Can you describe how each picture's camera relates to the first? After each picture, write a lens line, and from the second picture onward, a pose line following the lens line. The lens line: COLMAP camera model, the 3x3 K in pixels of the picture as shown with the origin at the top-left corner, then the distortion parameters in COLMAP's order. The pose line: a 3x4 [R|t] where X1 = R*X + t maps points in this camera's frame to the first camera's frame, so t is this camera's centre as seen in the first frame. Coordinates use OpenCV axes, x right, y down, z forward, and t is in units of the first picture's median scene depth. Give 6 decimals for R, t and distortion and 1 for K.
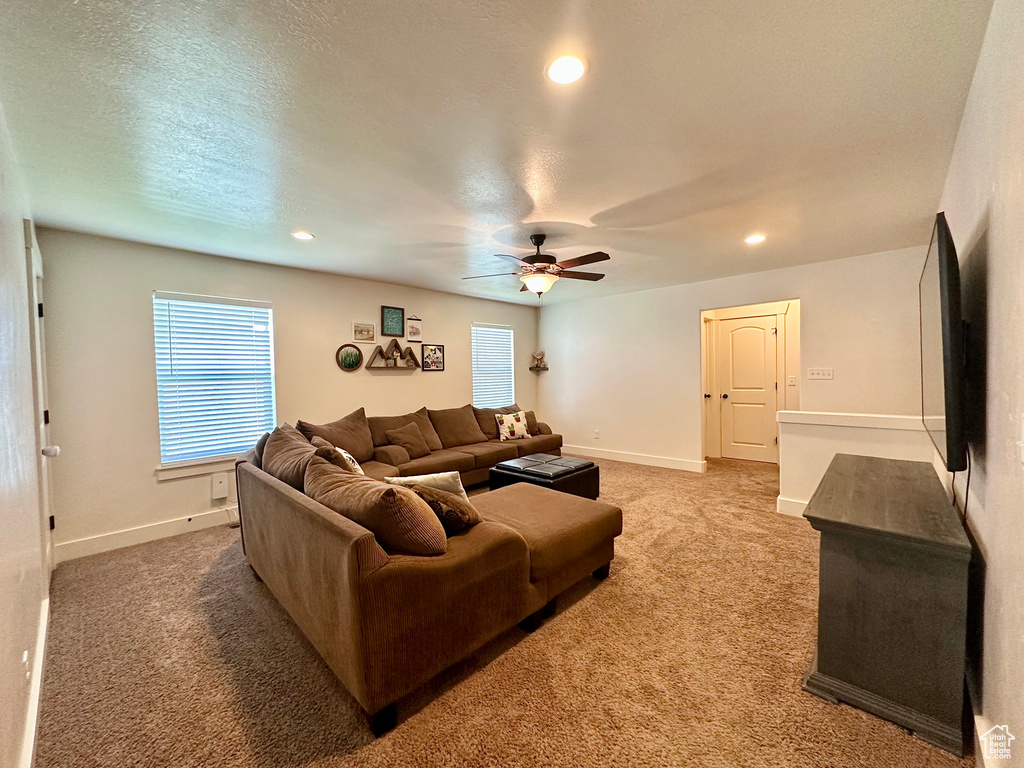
lens RADIAL K [[418.0, 0, 512.0], [0, 418.0, 384.0], [0, 0, 1]] dist [-0.001340, -0.000002]
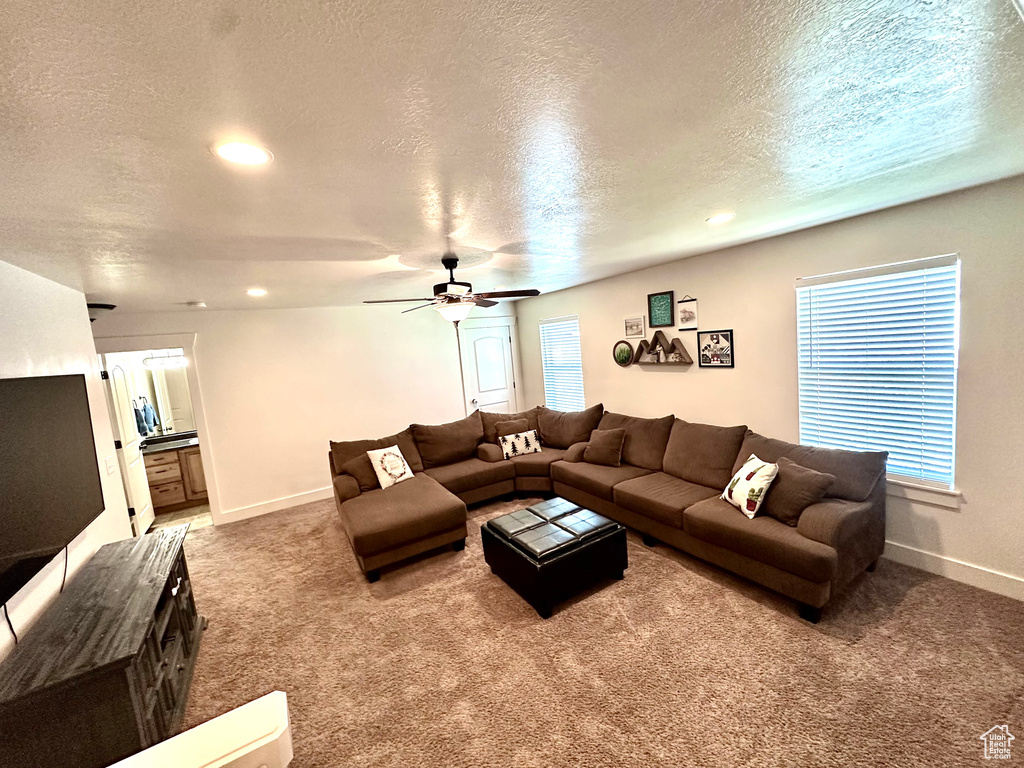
lens RADIAL K [[418.0, 0, 512.0], [0, 418.0, 384.0], [0, 0, 1]] dist [-0.001340, -0.000002]
pose [[-0.266176, 0.149447, -0.952269, 0.628088], [0.080372, 0.987909, 0.132575, -0.134493], [0.960568, -0.041247, -0.274969, 0.919044]]
